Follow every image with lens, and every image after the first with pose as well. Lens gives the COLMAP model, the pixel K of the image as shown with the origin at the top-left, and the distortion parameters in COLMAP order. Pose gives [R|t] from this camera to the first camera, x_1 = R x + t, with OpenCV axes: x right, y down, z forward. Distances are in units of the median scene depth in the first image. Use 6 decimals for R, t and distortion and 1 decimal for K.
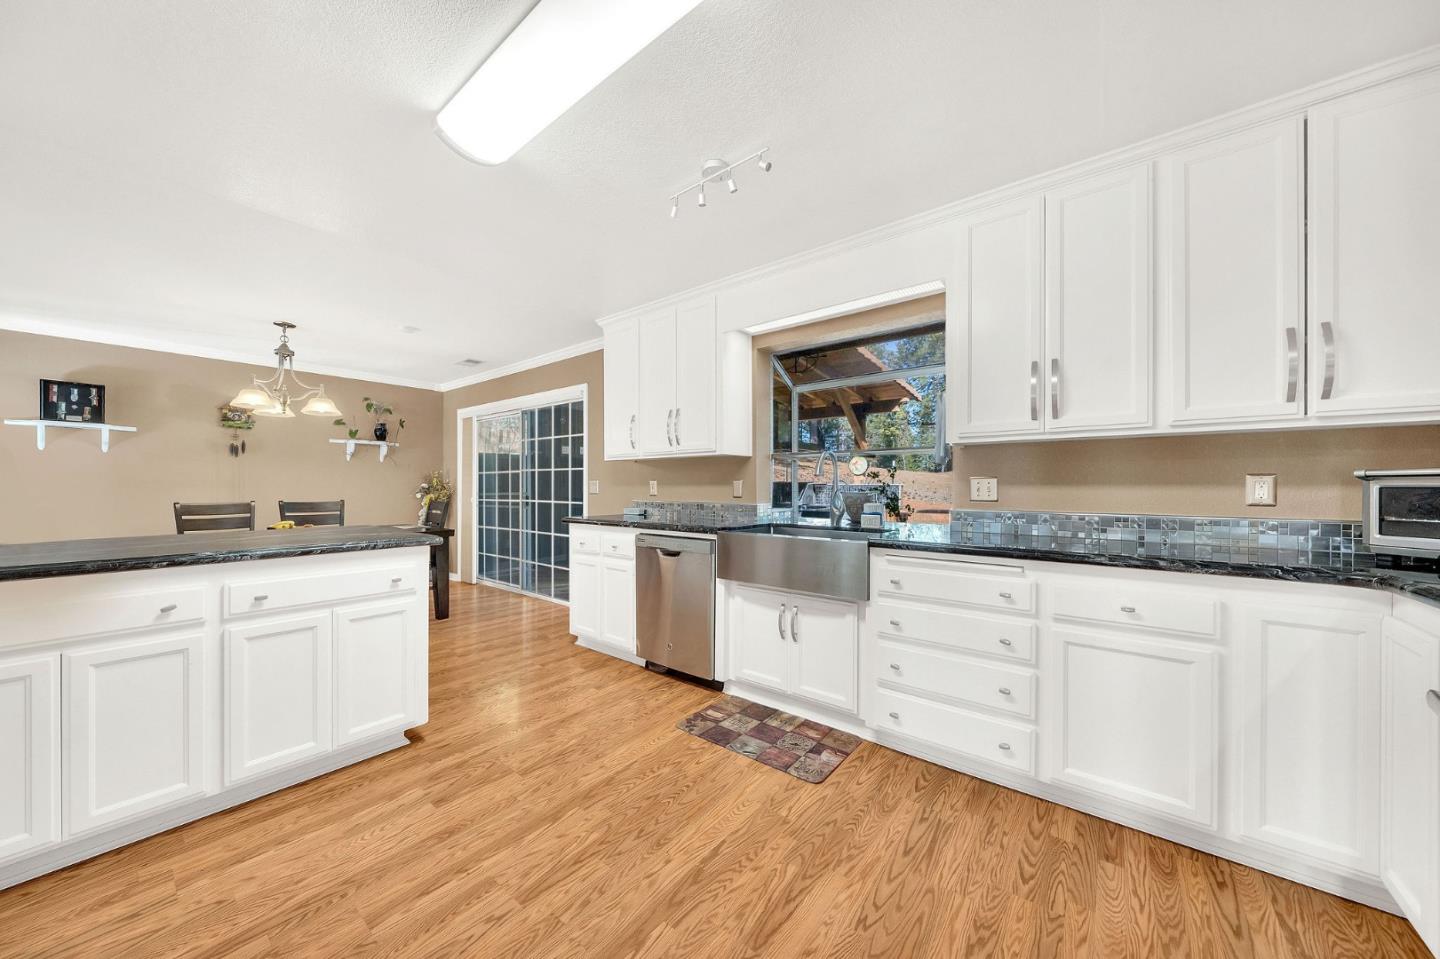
lens RADIAL K [[502.7, 0, 705.4], [0, 502.7, 485.0], [0, 0, 1]] dist [-0.001306, 0.000048]
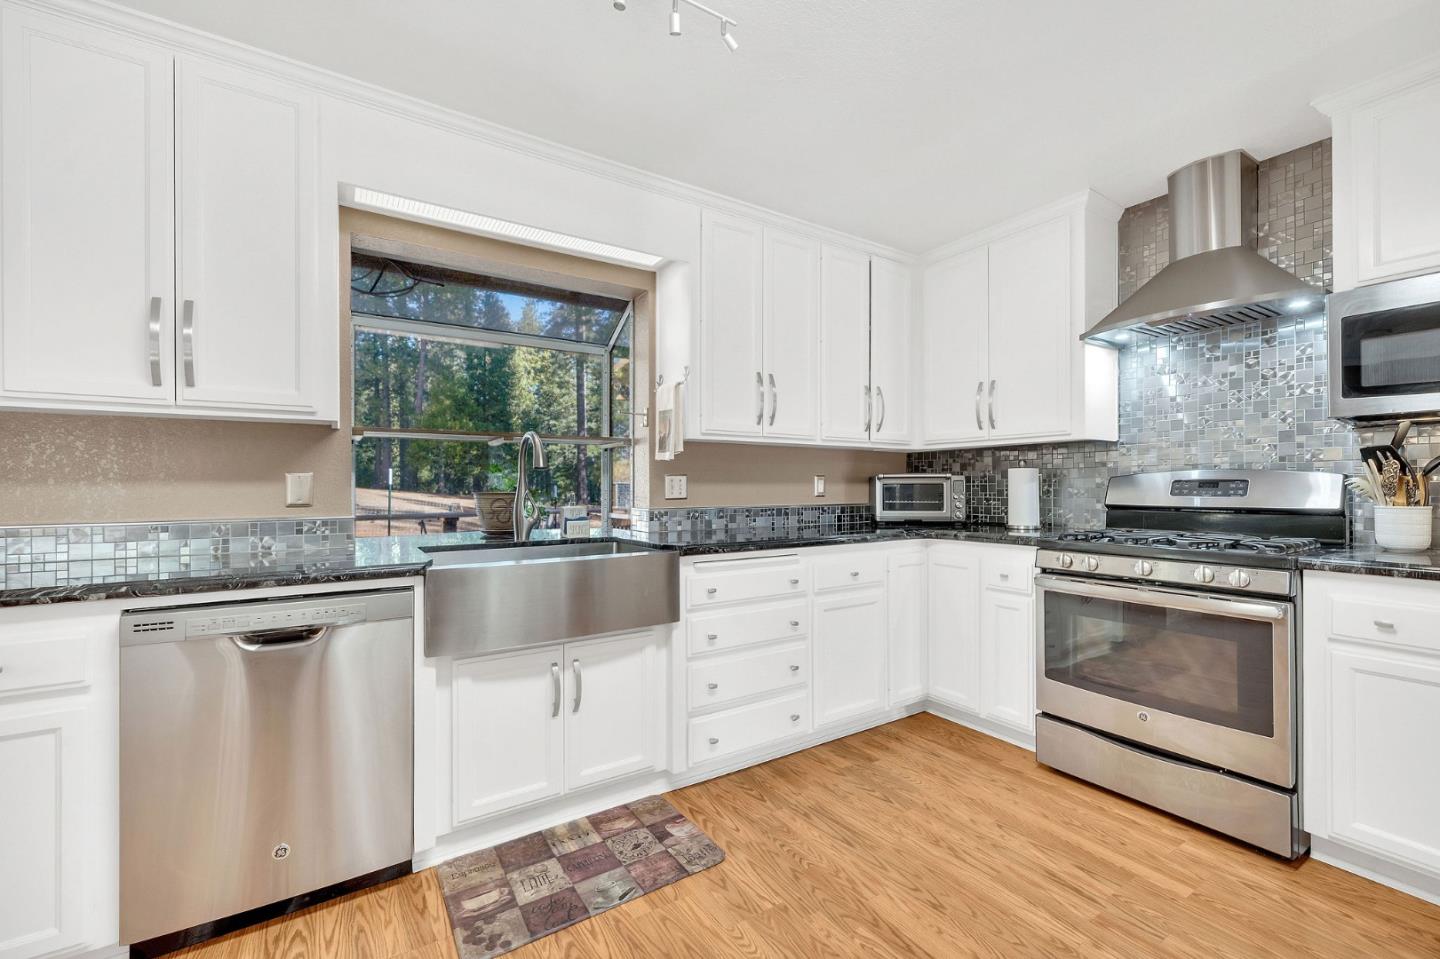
lens RADIAL K [[599.5, 0, 719.5], [0, 599.5, 482.4], [0, 0, 1]] dist [0.004766, 0.000173]
pose [[0.301297, 0.002292, 0.953527, -0.613021], [0.000512, 0.999997, -0.002566, 0.003156], [-0.953530, 0.001261, 0.301295, 0.645754]]
